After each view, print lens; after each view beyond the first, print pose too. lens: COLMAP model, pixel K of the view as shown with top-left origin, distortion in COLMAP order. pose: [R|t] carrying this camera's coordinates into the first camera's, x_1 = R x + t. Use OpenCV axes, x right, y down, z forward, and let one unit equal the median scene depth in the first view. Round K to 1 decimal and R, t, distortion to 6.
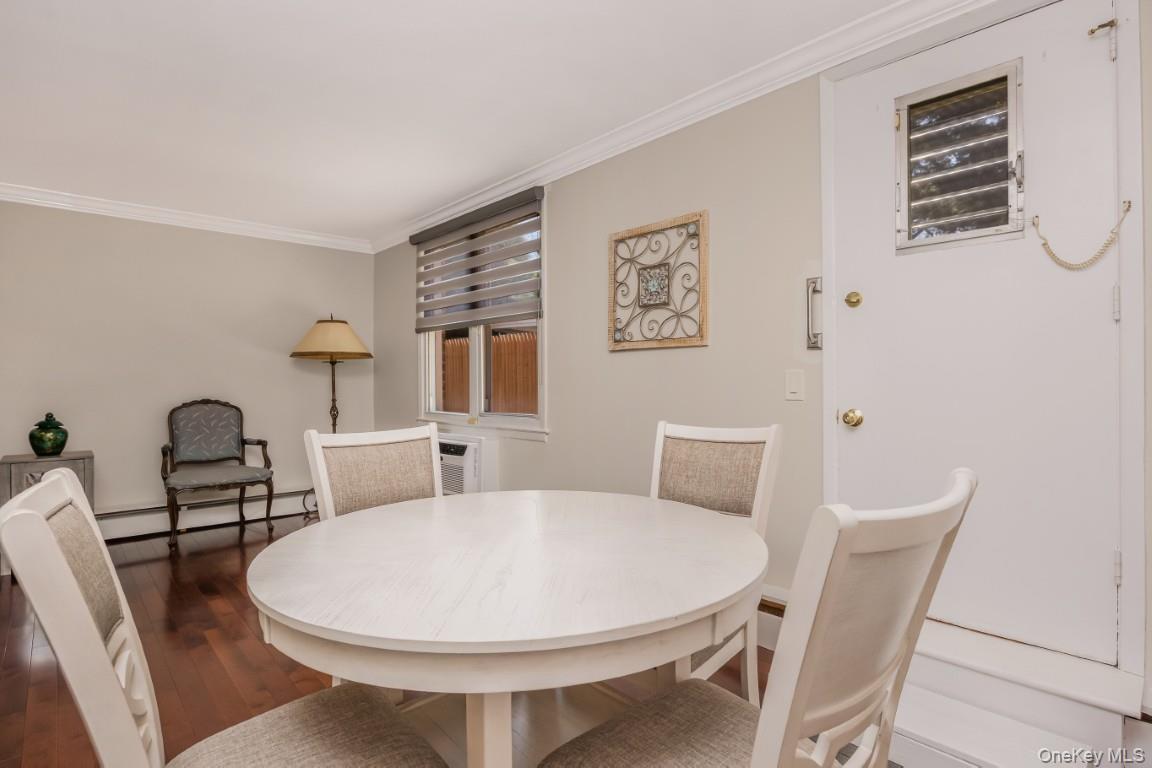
lens RADIAL K [[563.6, 0, 579.4], [0, 563.6, 383.2], [0, 0, 1]] dist [-0.022009, 0.000061]
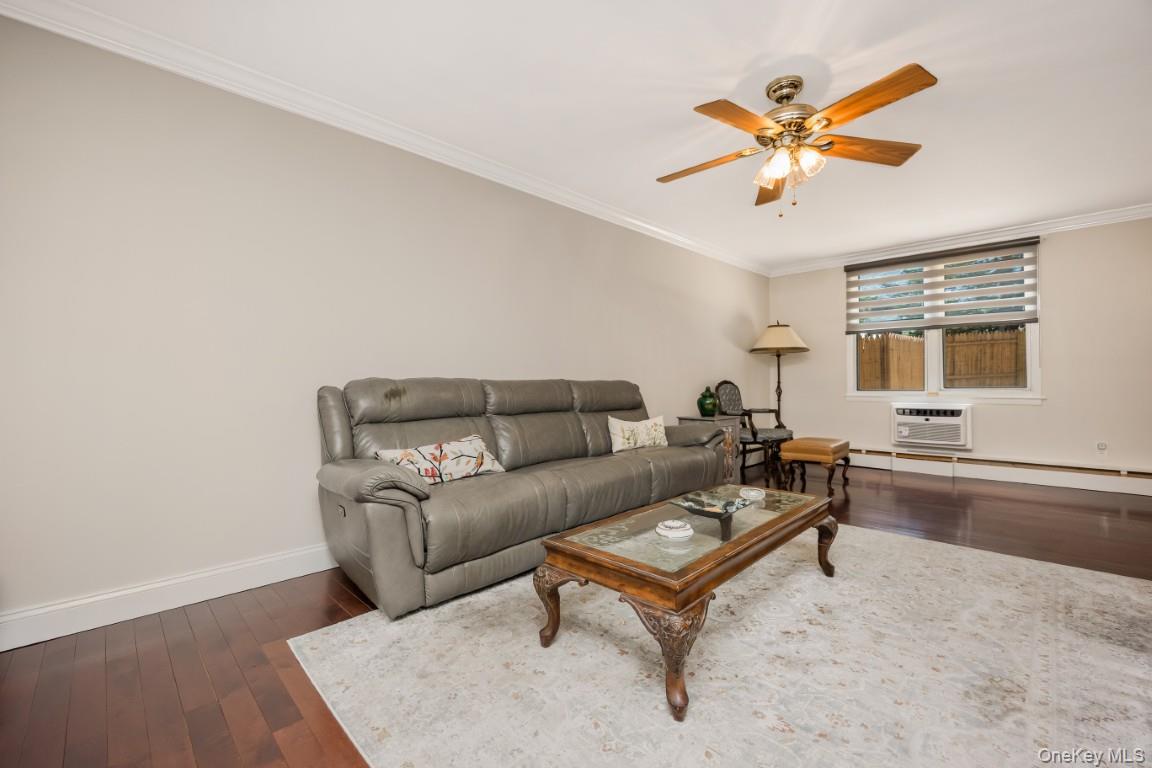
lens RADIAL K [[481.2, 0, 577.5], [0, 481.2, 381.3], [0, 0, 1]] dist [-0.001900, -0.000207]
pose [[0.999653, -0.000547, 0.026318, -1.614657], [0.000696, 0.999984, -0.005645, 0.056088], [-0.026314, 0.005662, 0.999638, -0.305863]]
